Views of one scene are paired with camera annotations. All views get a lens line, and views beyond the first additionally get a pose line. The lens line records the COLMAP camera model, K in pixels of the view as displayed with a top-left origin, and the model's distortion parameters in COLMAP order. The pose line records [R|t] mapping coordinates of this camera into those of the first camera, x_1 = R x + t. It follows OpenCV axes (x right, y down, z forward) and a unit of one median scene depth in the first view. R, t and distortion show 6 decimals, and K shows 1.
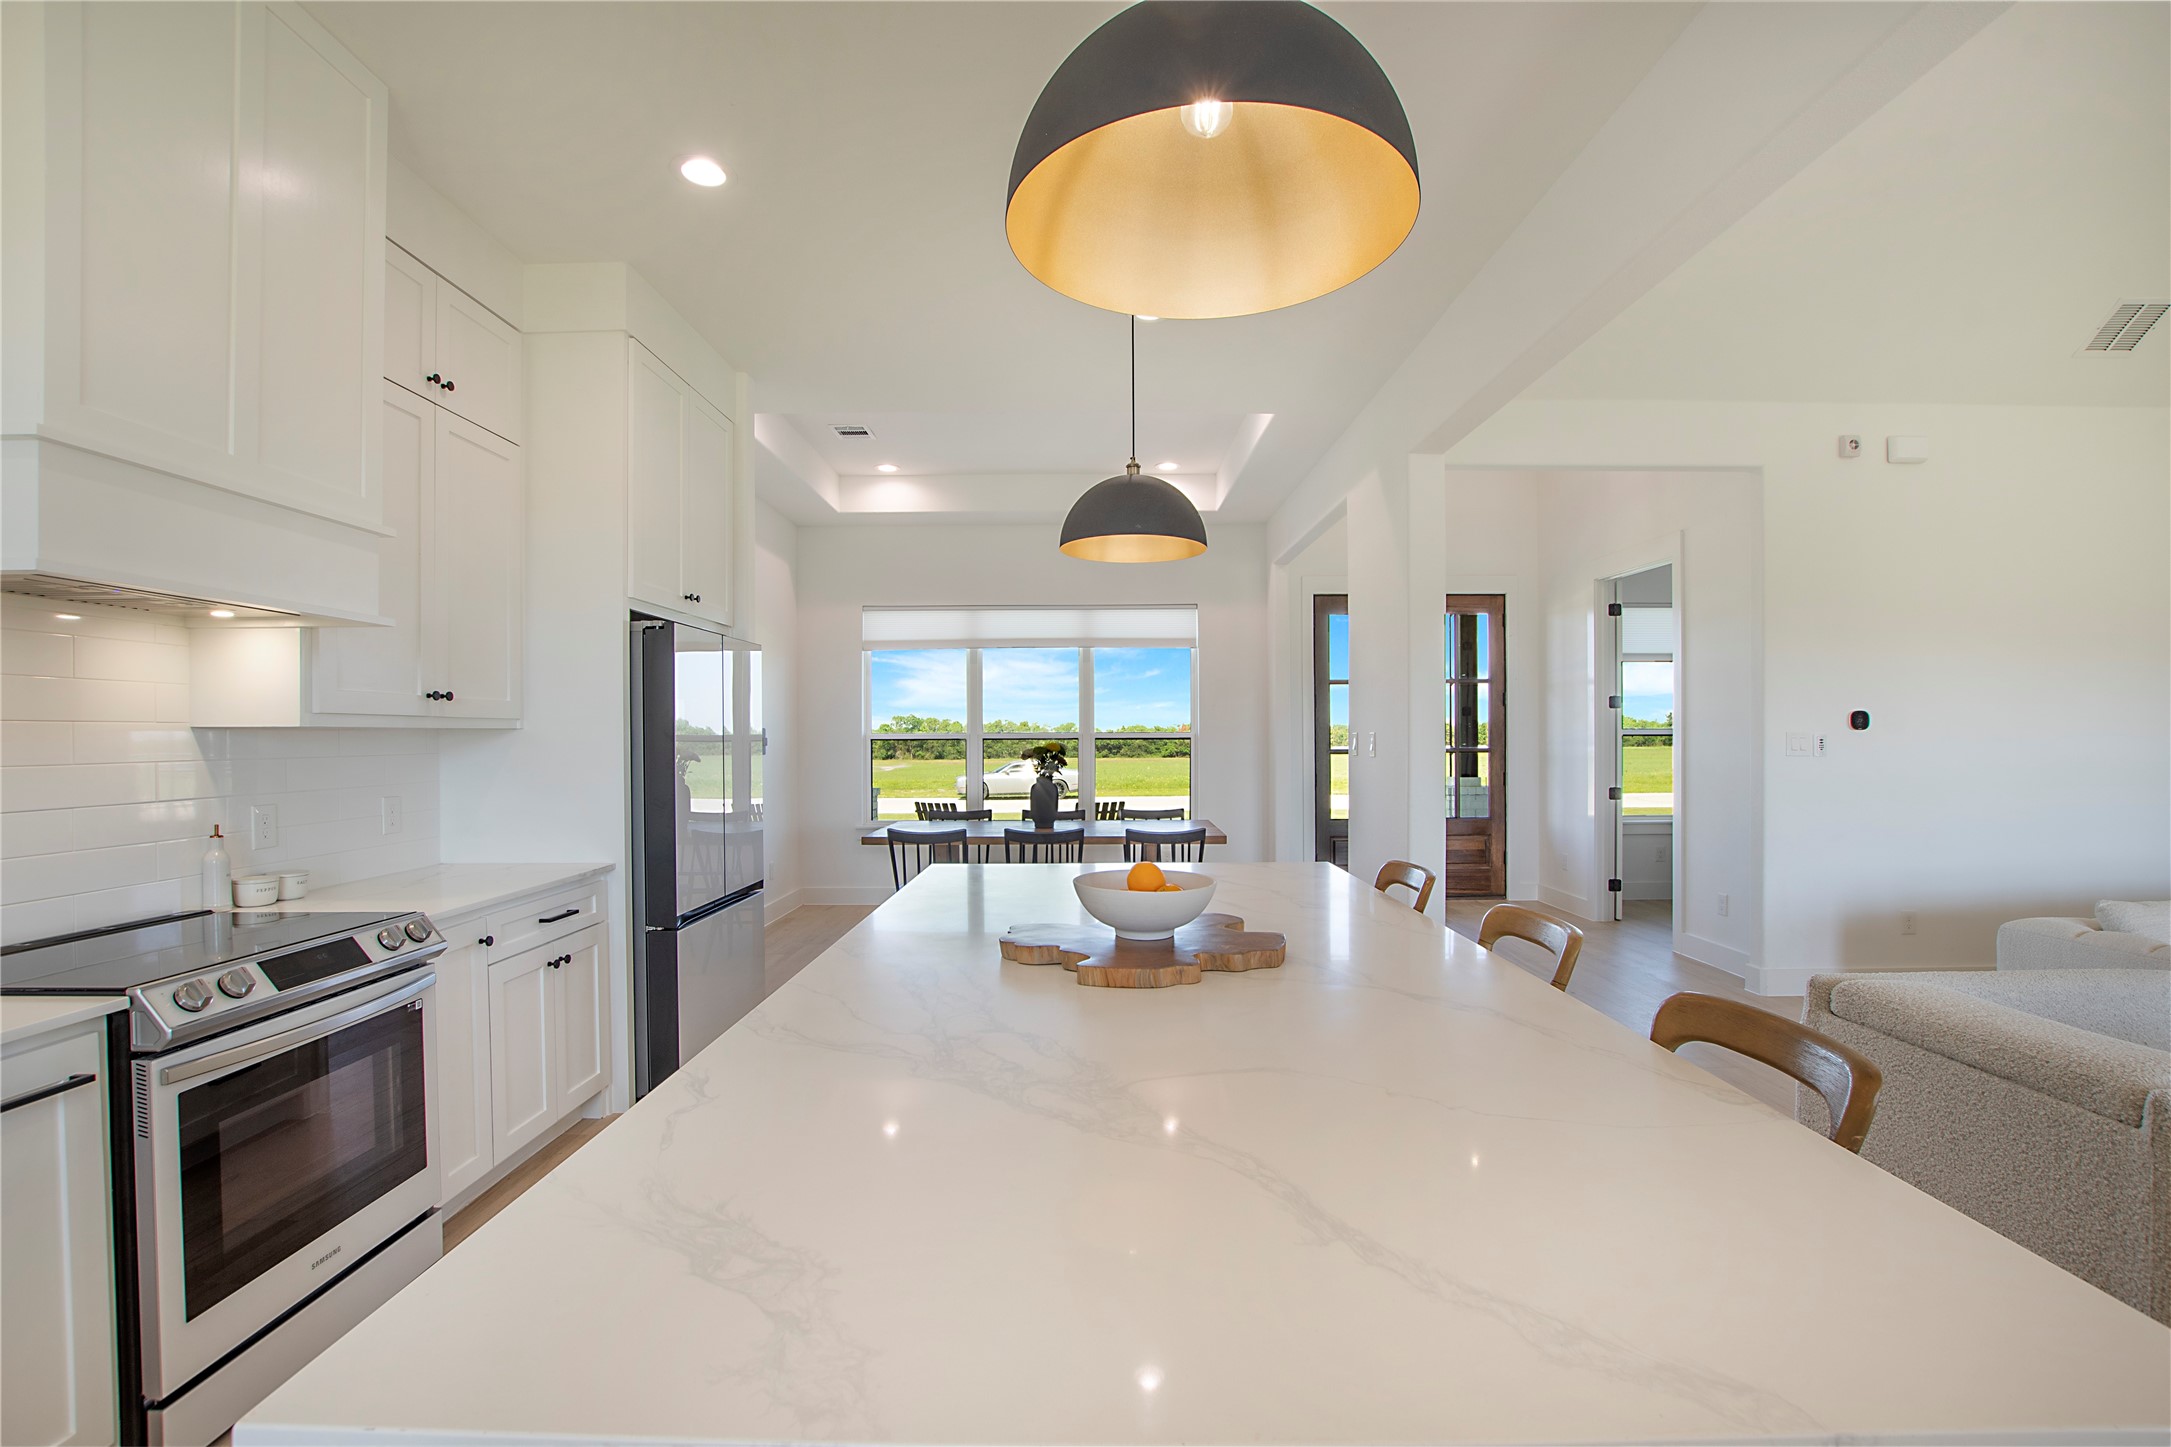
lens RADIAL K [[956.3, 0, 1093.5], [0, 956.3, 737.6], [0, 0, 1]] dist [-0.028071, 0.004808]
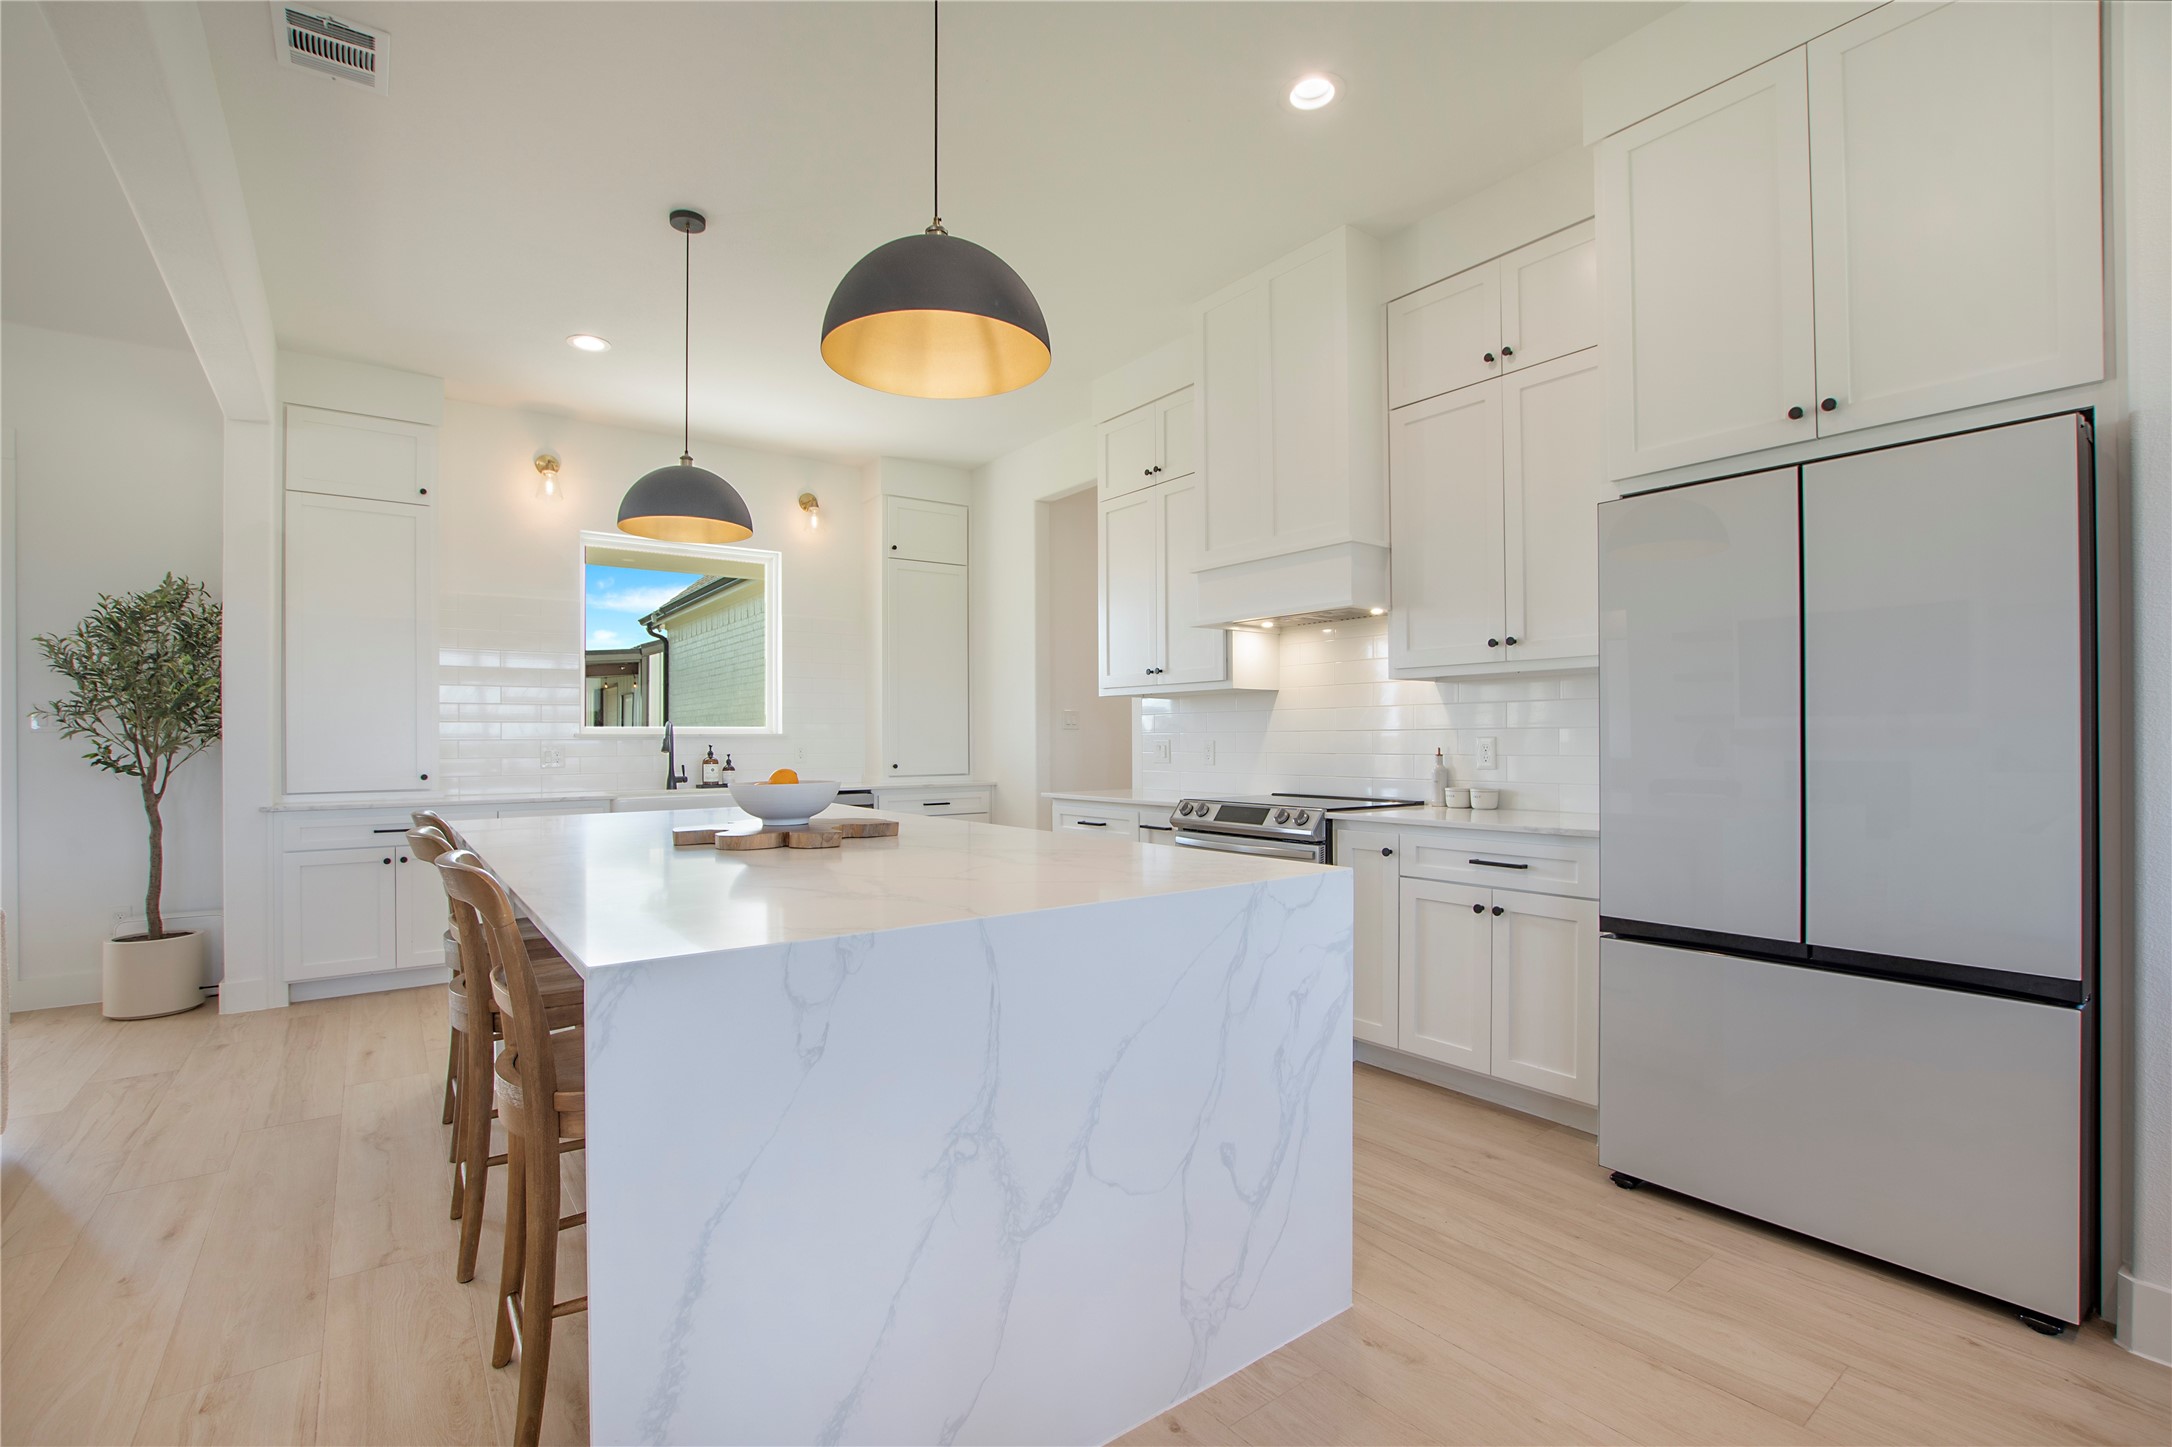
lens RADIAL K [[970.2, 0, 1071.6], [0, 970.2, 735.7], [0, 0, 1]] dist [-0.011625, -0.000015]
pose [[-0.805696, 0.007045, -0.592287, 0.301603], [0.008749, 0.999962, -0.000007, 0.051512], [0.592265, -0.005188, -0.805727, 1.354891]]
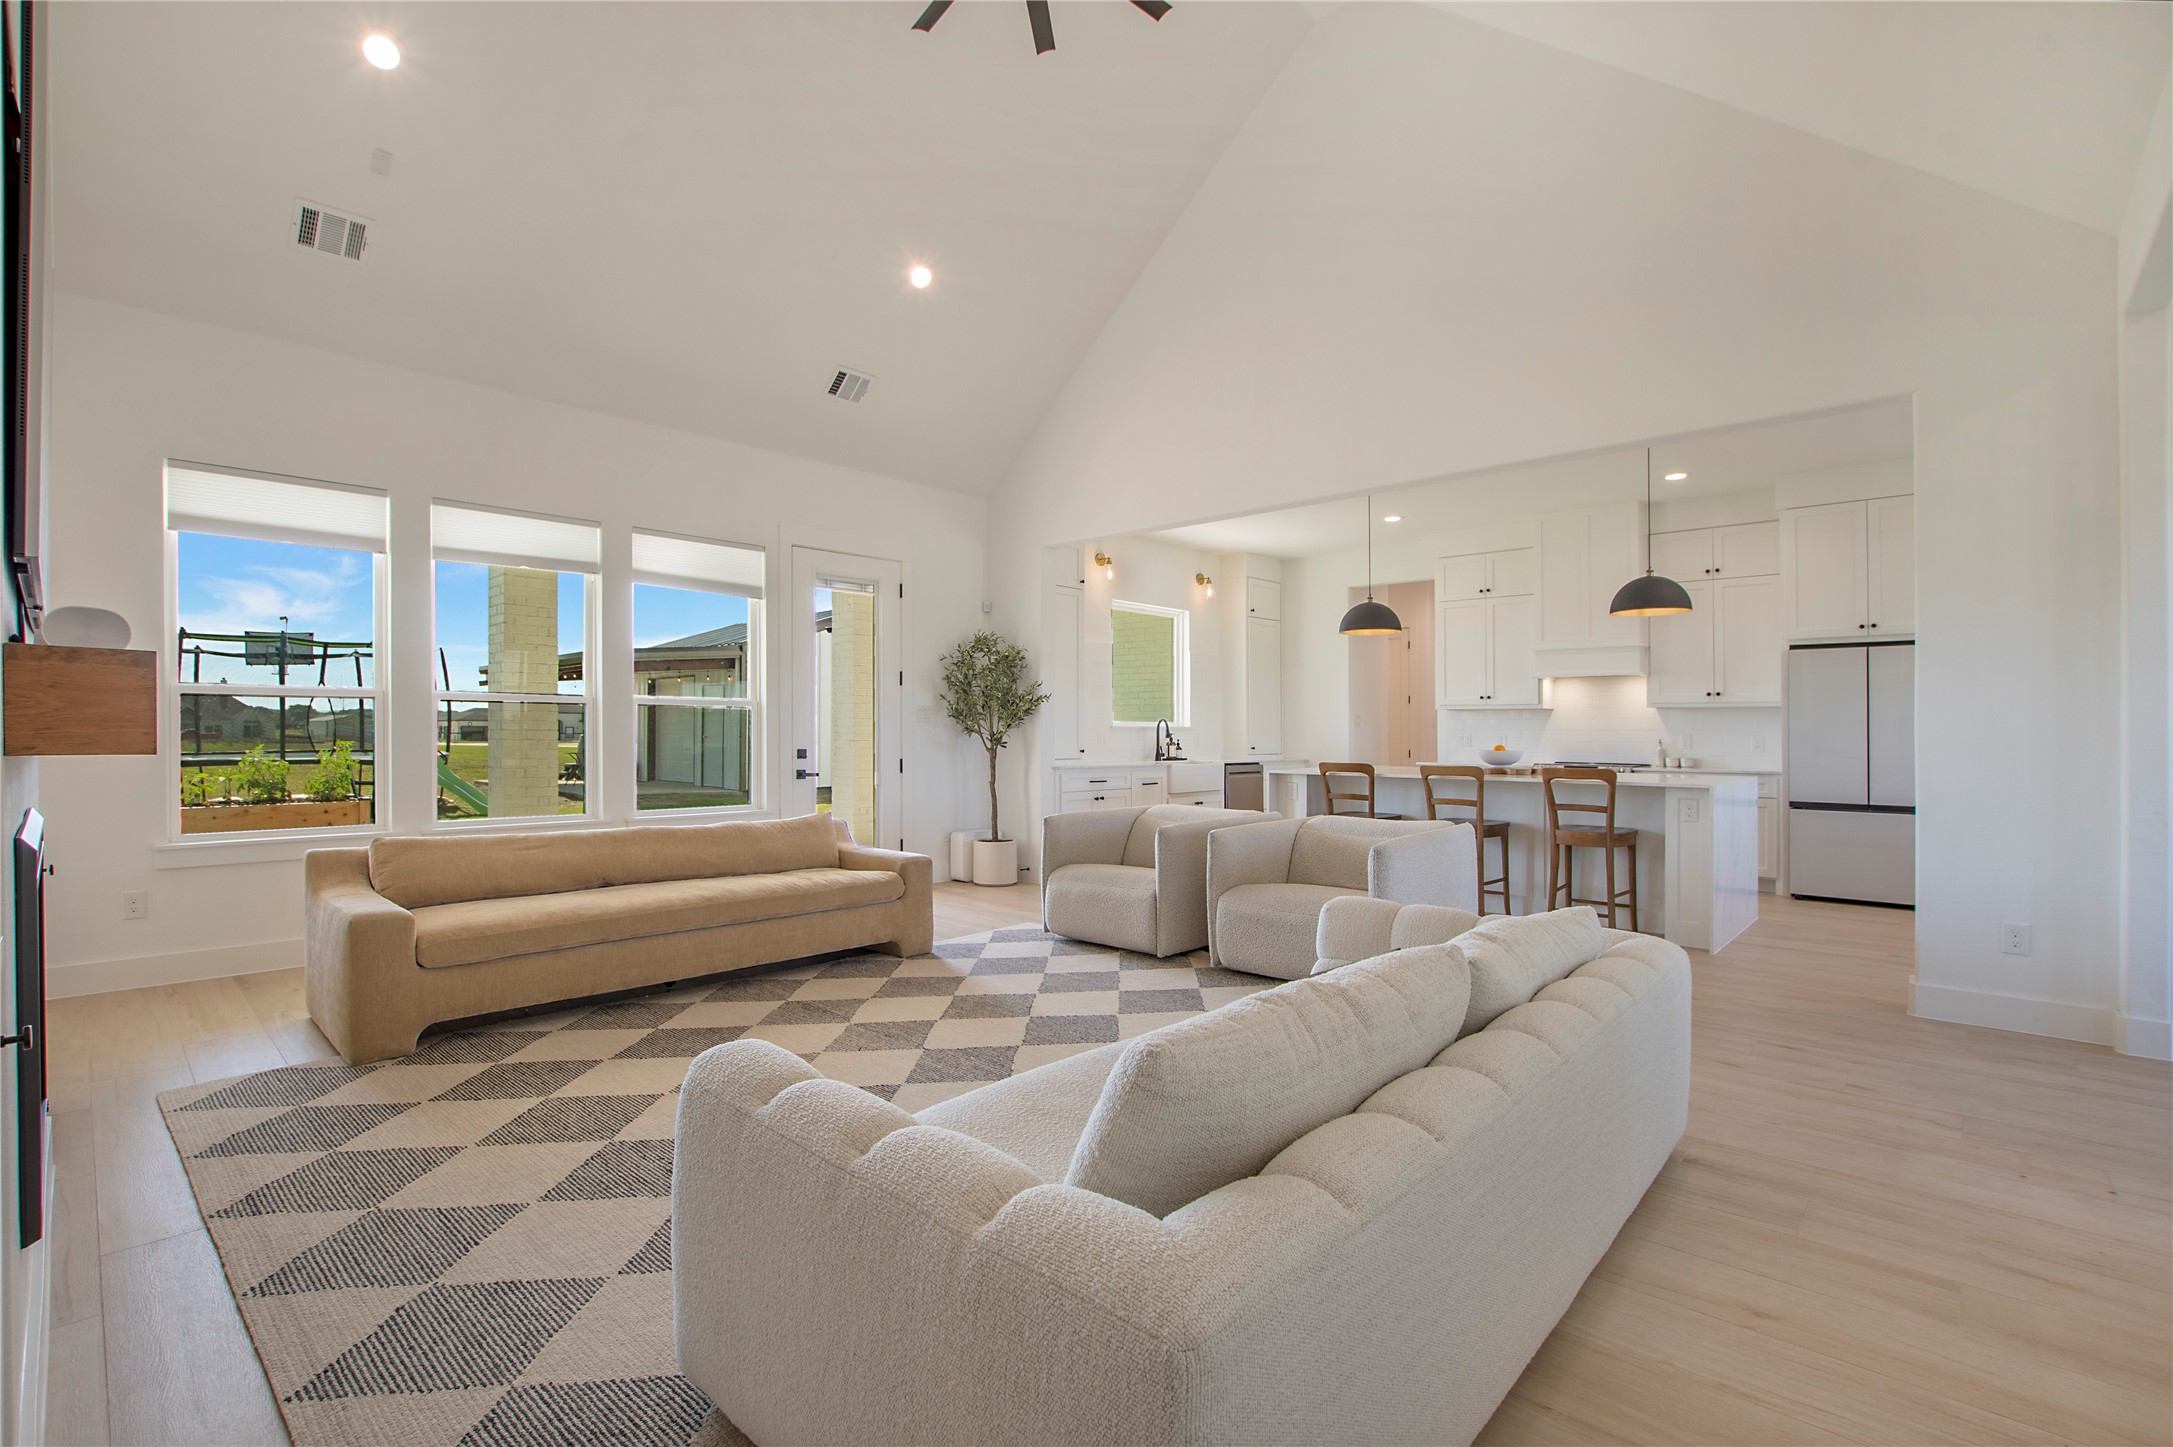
lens RADIAL K [[977.9, 0, 1075.9], [0, 977.9, 721.1], [0, 0, 1]] dist [-0.014237, 0.000483]
pose [[-0.680177, -0.006754, -0.733017, 1.987687], [-0.003702, 0.999976, -0.005779, 0.043971], [0.733039, -0.001217, -0.680186, 1.287967]]
